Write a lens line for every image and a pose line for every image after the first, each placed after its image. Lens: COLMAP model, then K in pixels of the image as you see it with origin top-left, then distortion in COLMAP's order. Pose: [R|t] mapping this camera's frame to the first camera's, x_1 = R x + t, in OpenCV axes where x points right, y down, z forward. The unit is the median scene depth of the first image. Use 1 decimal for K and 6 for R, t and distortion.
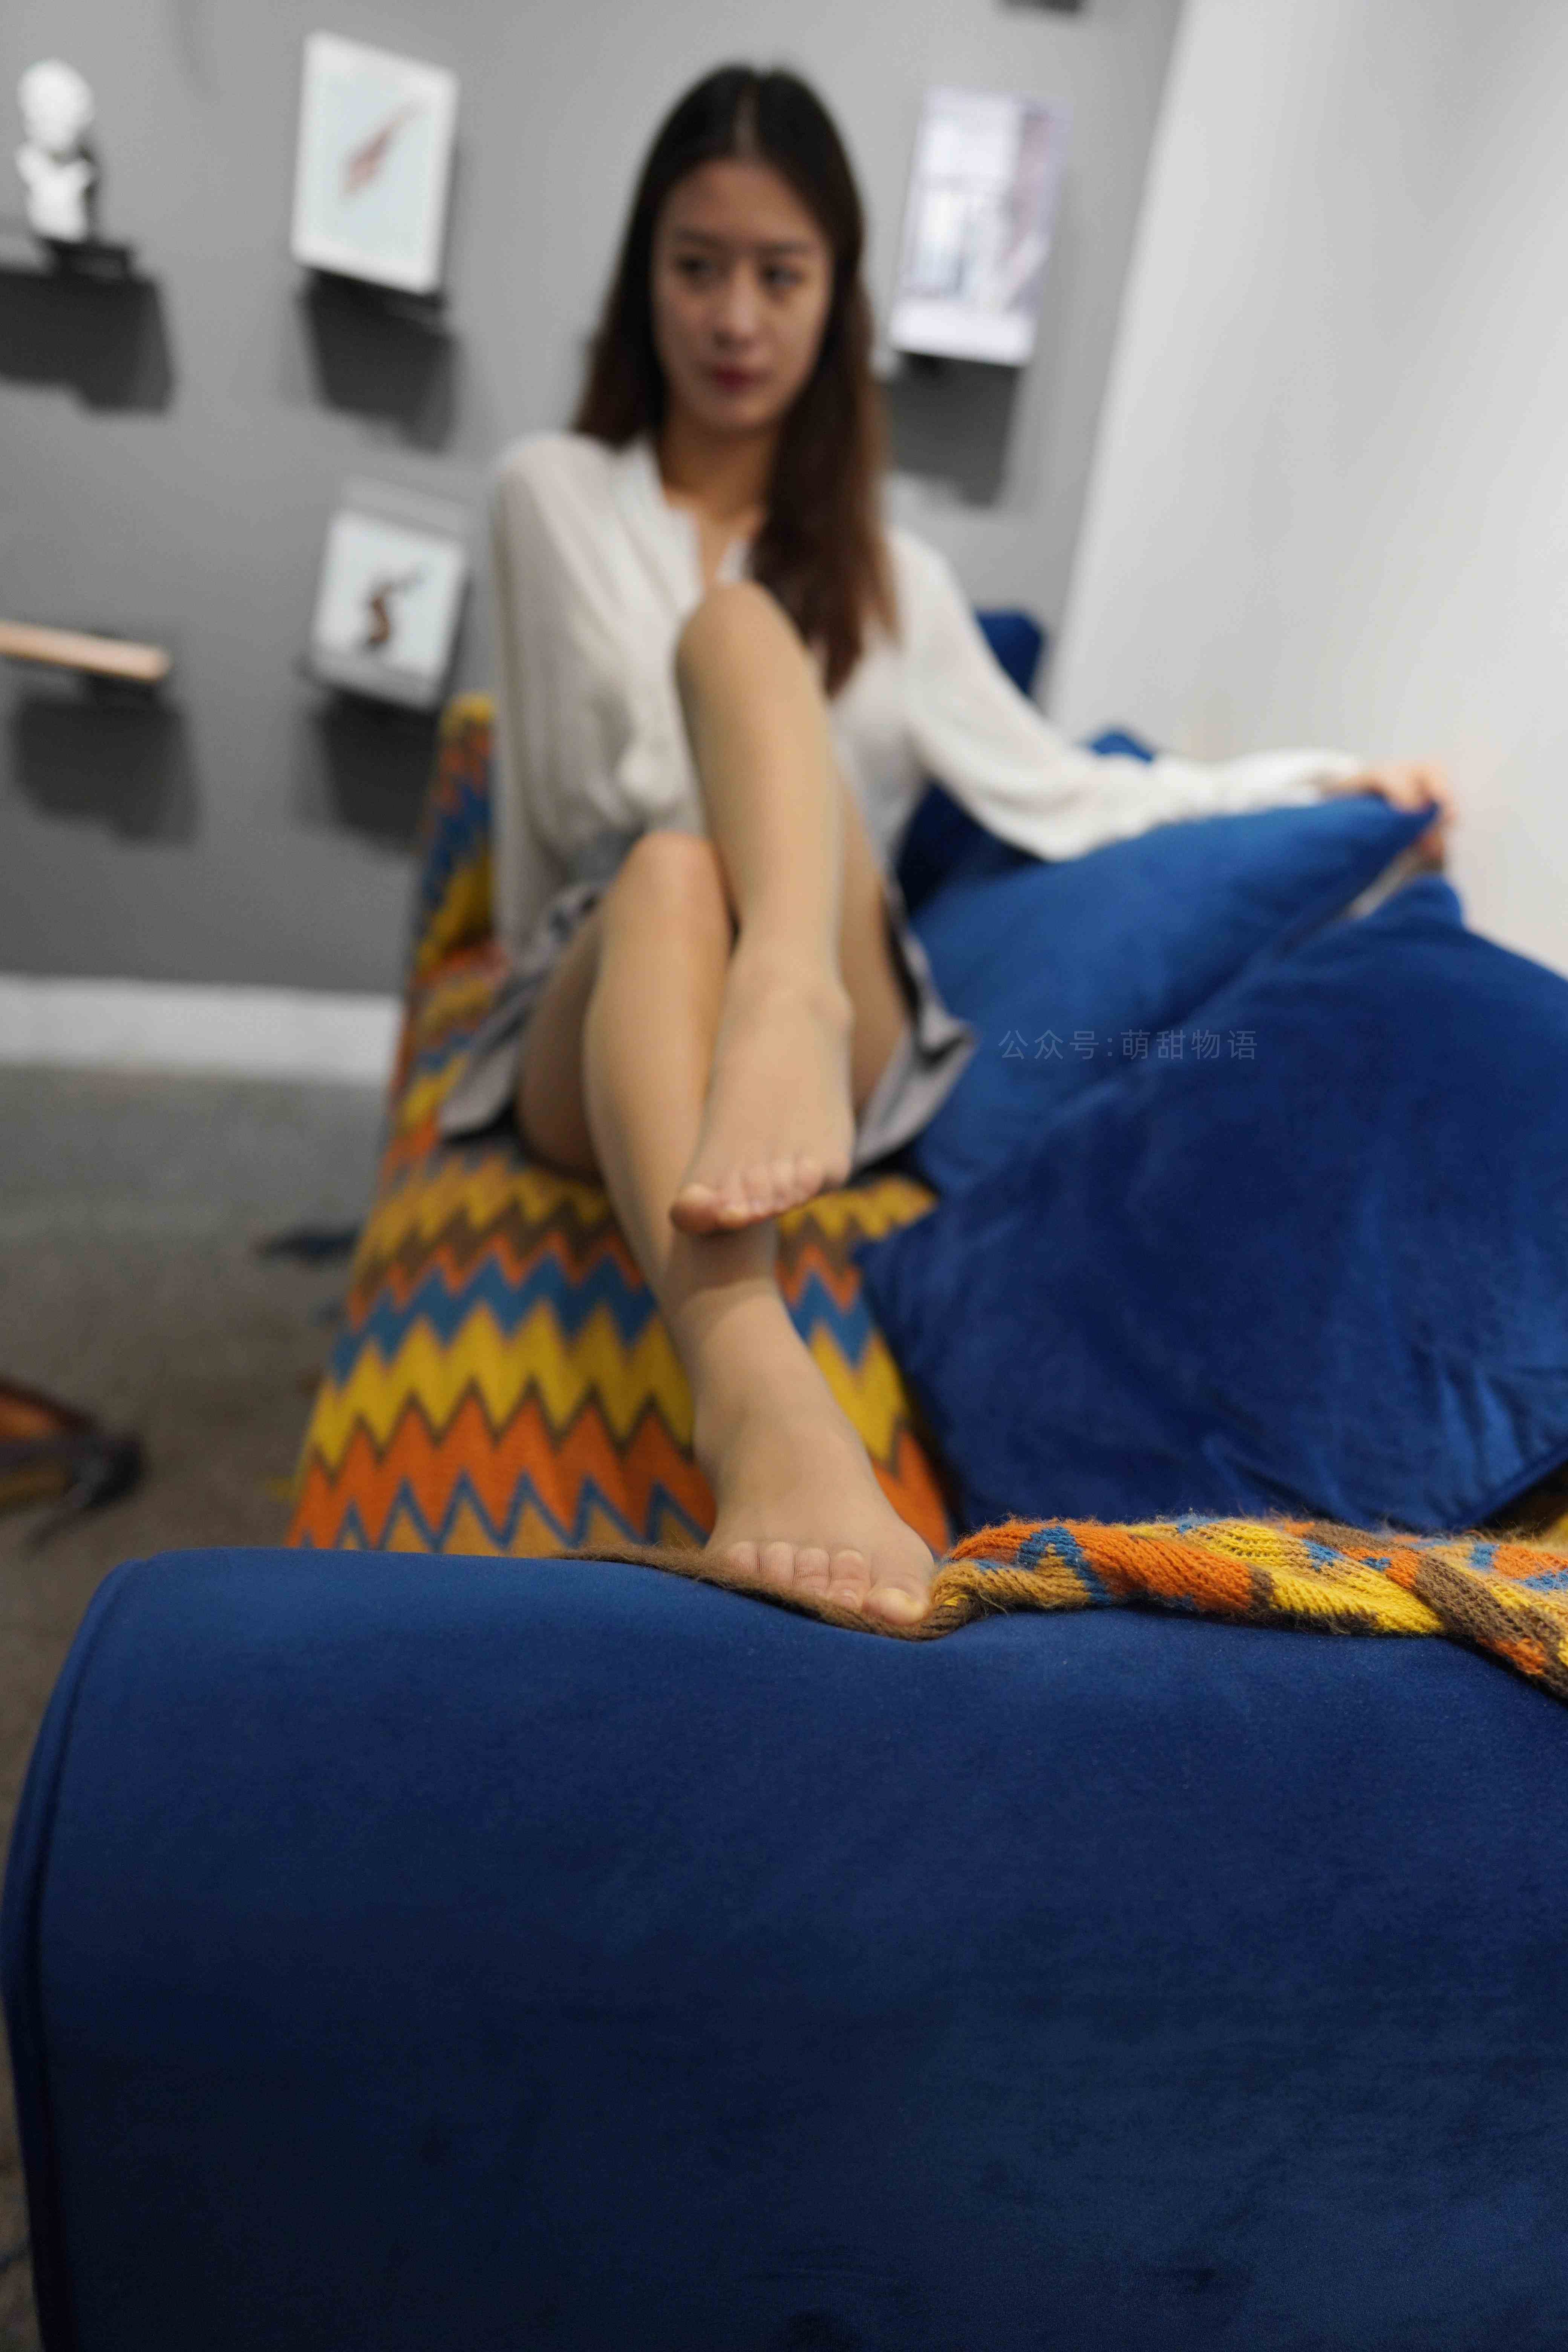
lens RADIAL K [[1655.8, 0, 796.4], [0, 1655.8, 1198.1], [0, 0, 1]] dist [-0.007700, 0.030899]
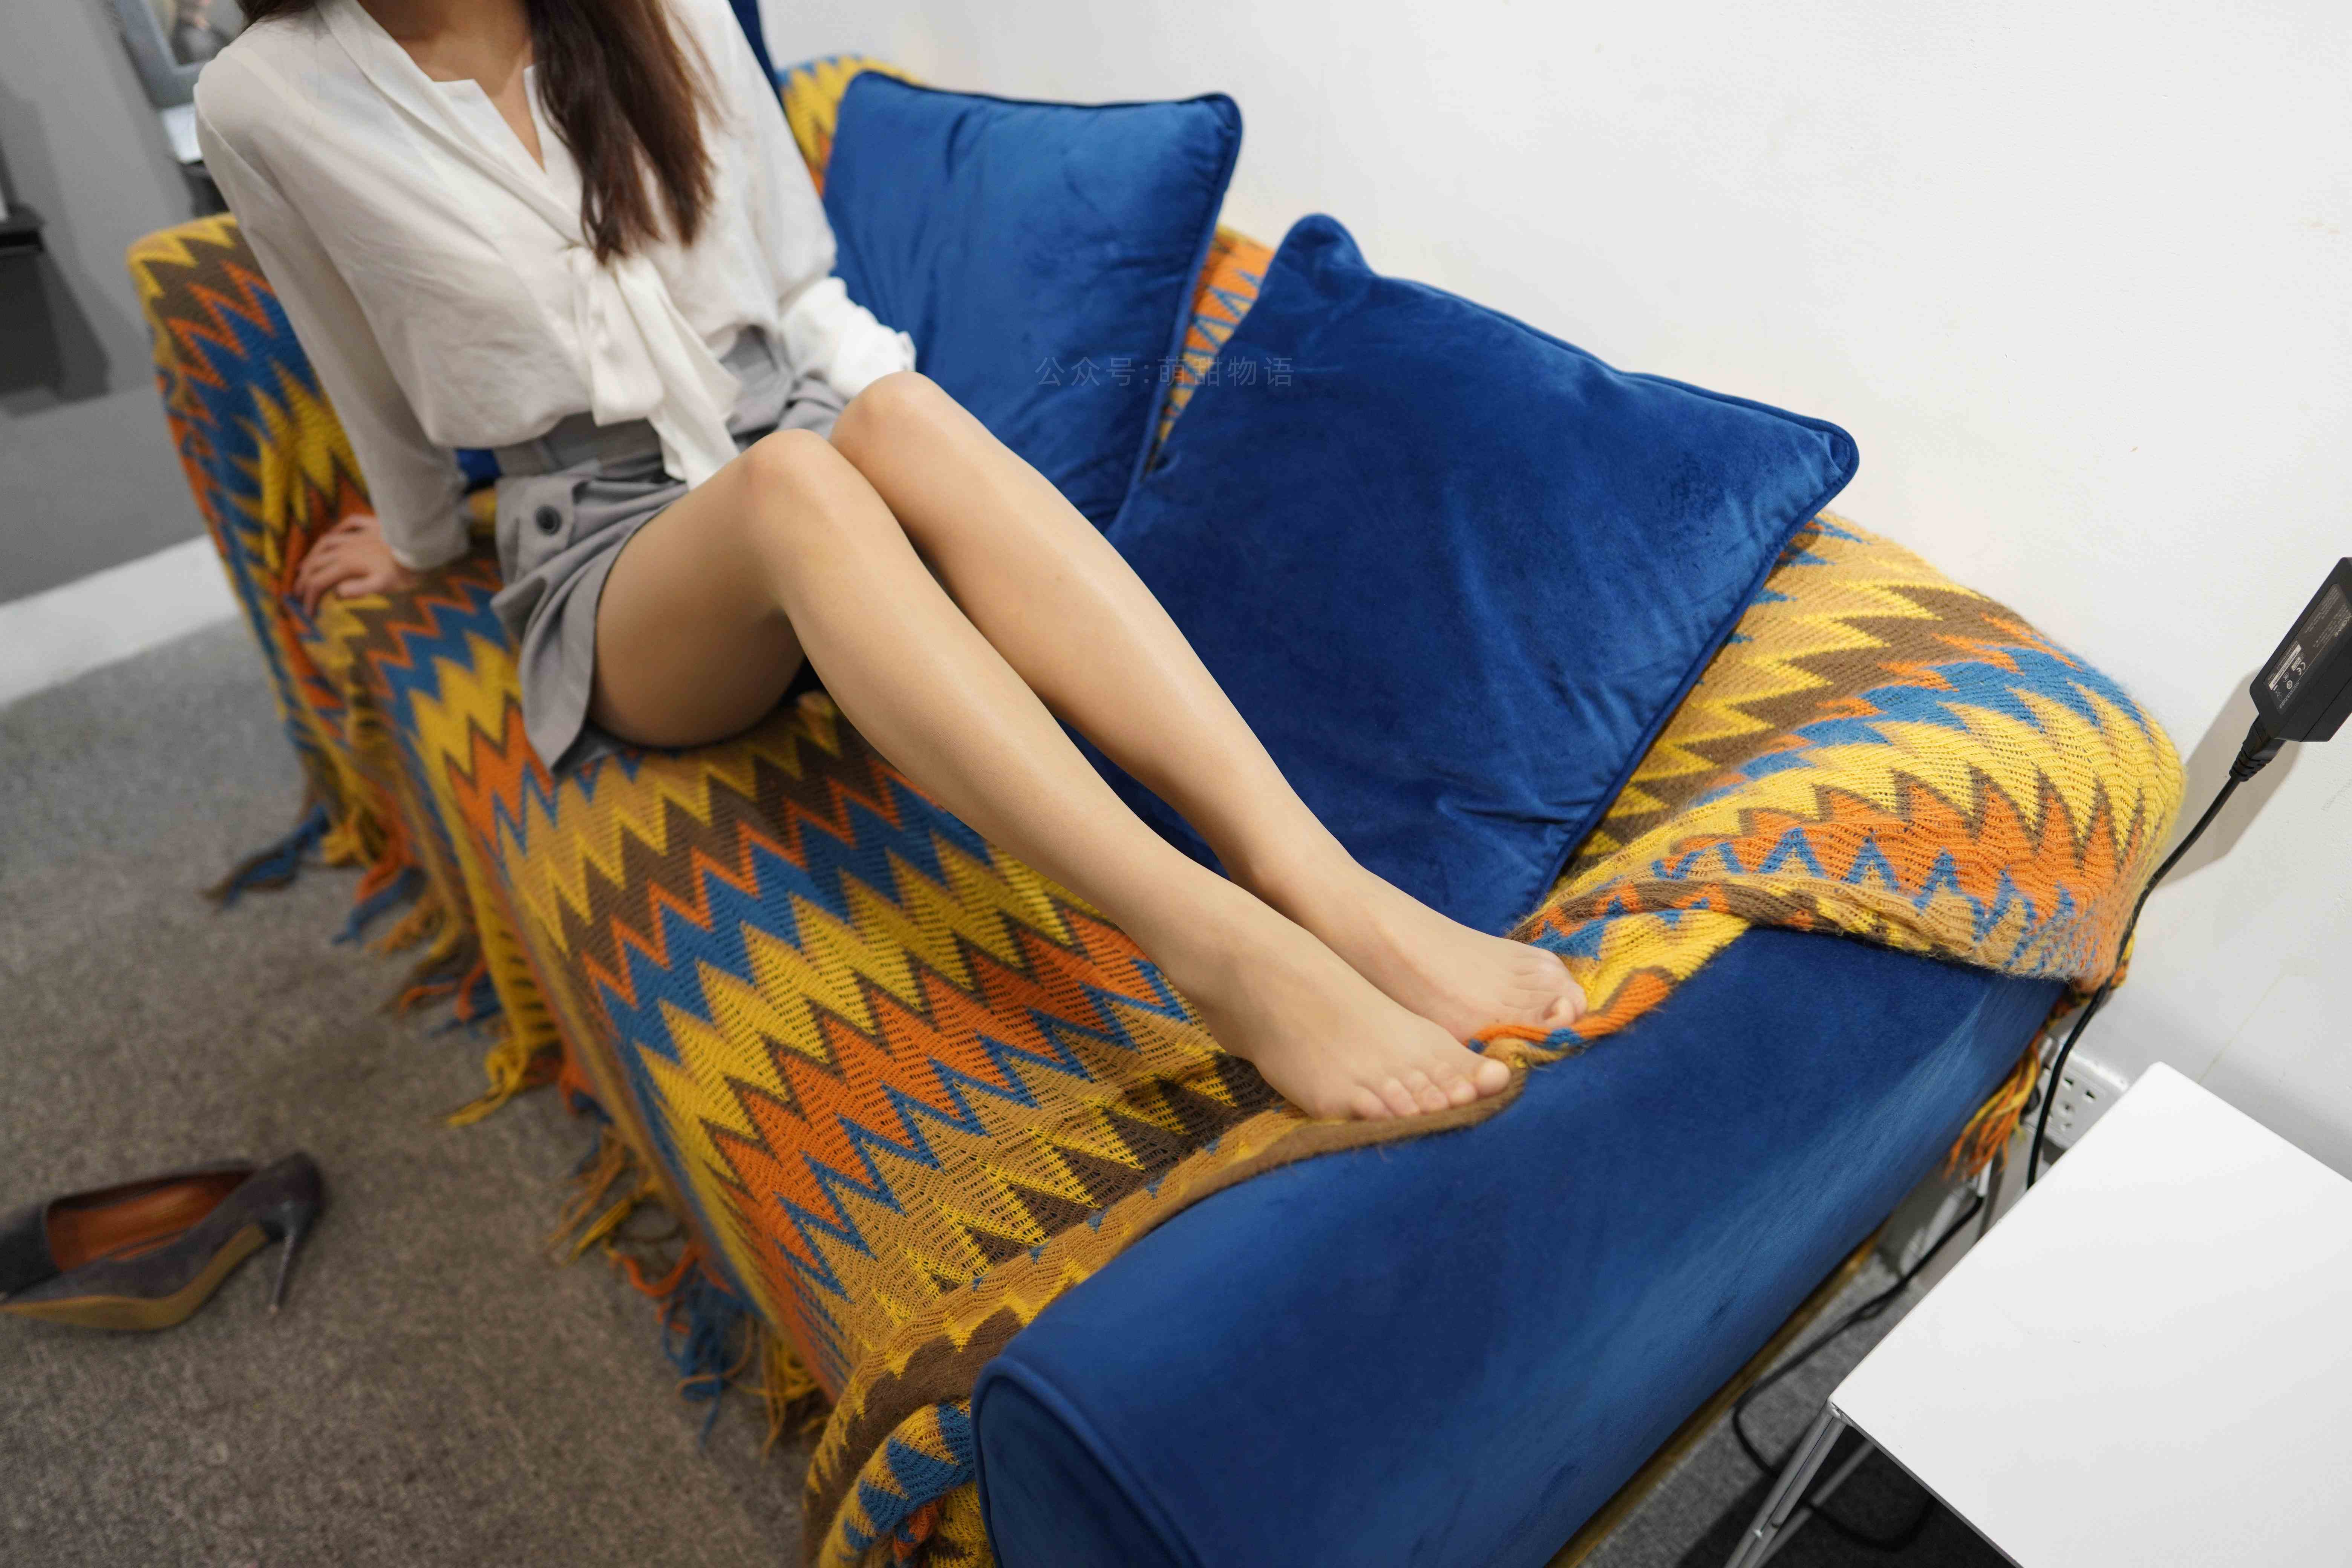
lens RADIAL K [[1655.8, 0, 1186.3], [0, 1655.8, 786.8], [0, 0, 1]] dist [-0.007700, 0.030899]
pose [[0.825370, -0.455563, 0.333506, -0.276658], [0.327387, 0.867433, 0.374671, -0.331385], [-0.459980, -0.200057, 0.865098, -0.048222]]
